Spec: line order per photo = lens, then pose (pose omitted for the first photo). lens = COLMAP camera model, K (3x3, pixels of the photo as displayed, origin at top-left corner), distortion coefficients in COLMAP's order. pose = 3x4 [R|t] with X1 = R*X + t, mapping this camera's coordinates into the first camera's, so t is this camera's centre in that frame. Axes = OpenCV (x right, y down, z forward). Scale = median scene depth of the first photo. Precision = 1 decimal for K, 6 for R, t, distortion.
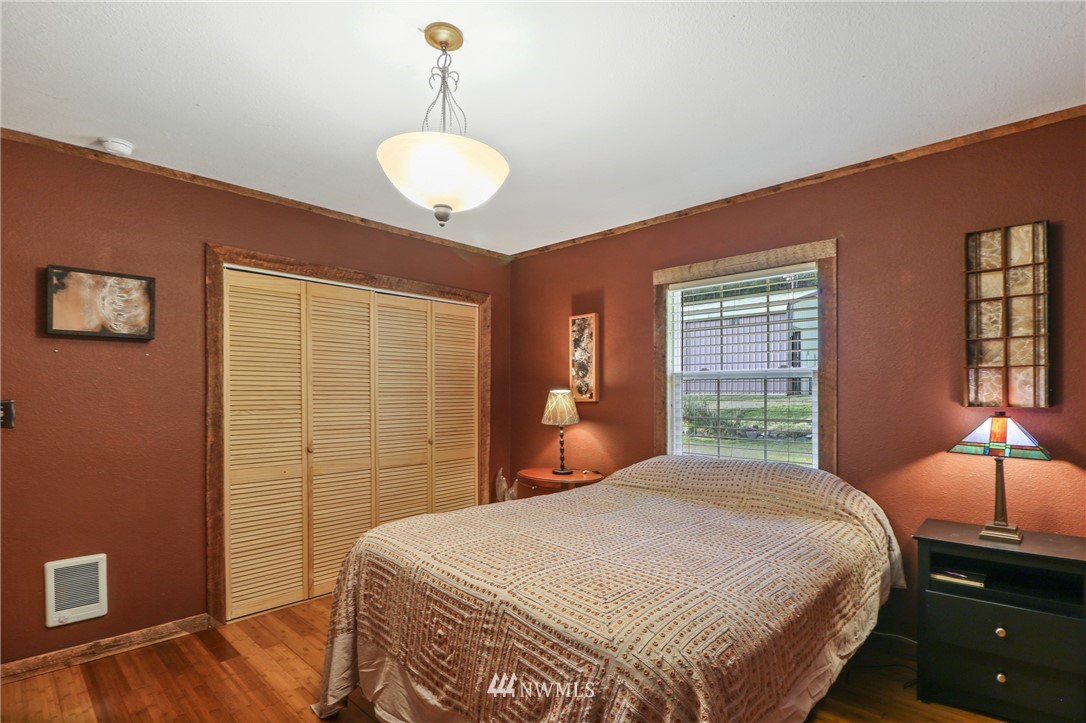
lens RADIAL K [[531.8, 0, 554.0], [0, 531.8, 389.8], [0, 0, 1]] dist [0.002114, -0.000063]
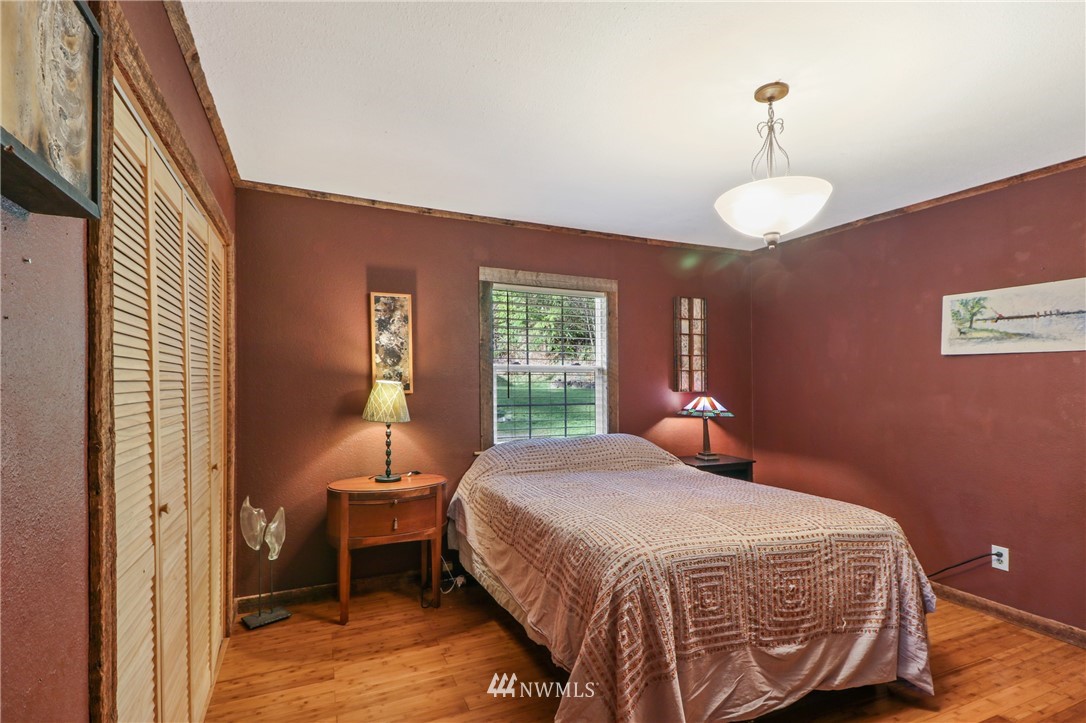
lens RADIAL K [[522.3, 0, 559.8], [0, 522.3, 367.5], [0, 0, 1]] dist [0.043195, -0.000196]
pose [[0.380937, 0.026860, 0.924211, -1.049411], [-0.008150, 0.999637, -0.025693, -0.001061], [-0.924565, 0.002255, 0.381018, 0.705426]]
